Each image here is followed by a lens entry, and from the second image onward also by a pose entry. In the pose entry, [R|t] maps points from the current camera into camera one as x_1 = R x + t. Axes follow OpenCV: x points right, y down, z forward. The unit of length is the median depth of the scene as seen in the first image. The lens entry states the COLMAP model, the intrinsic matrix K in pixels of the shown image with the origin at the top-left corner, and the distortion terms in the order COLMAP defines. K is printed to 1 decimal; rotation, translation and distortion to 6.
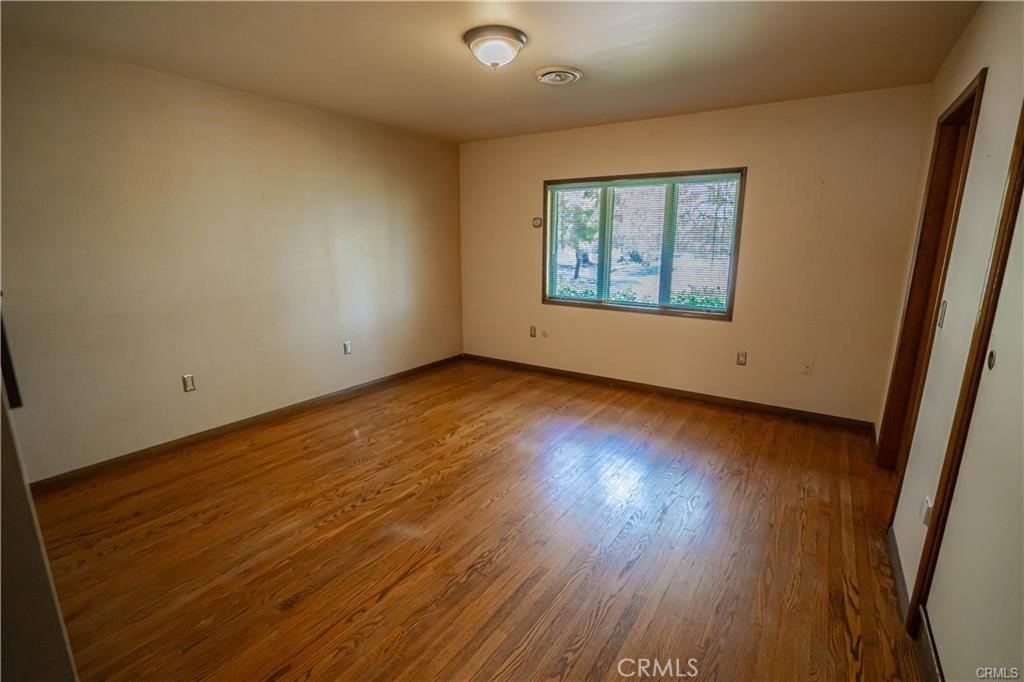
lens RADIAL K [[468.1, 0, 517.9], [0, 468.1, 344.6], [0, 0, 1]] dist [-0.051640, 0.015887]
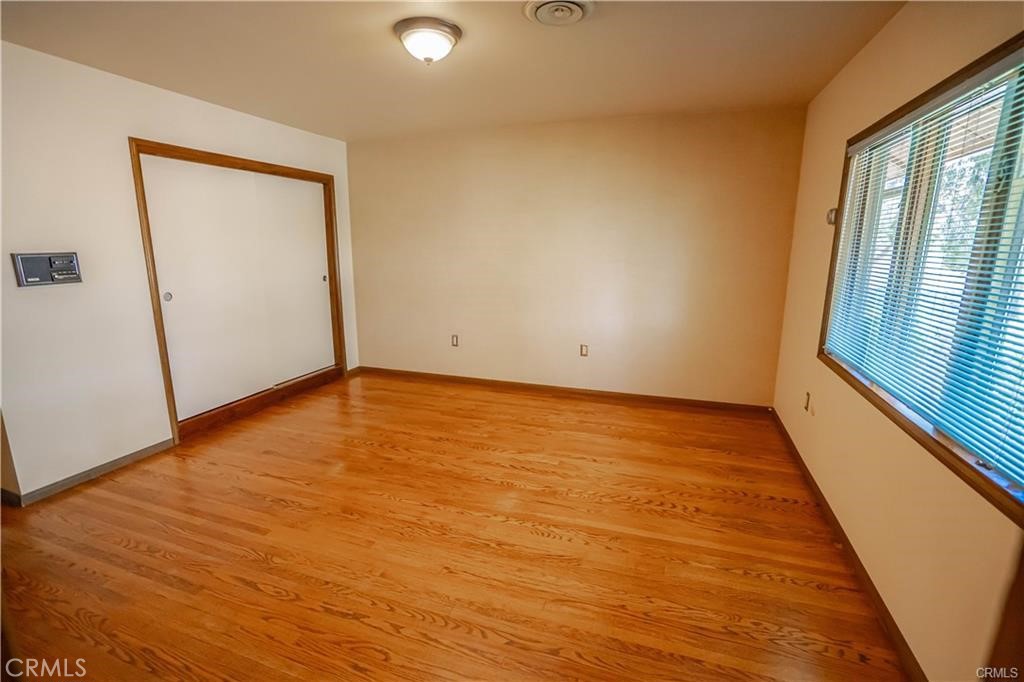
lens RADIAL K [[468.1, 0, 515.3], [0, 468.1, 345.0], [0, 0, 1]] dist [-0.051640, 0.015887]
pose [[0.258166, 0.202625, -0.944613, 0.667018], [-0.211280, 0.965932, 0.149454, -0.149698], [0.942715, 0.160994, 0.292181, 0.654413]]
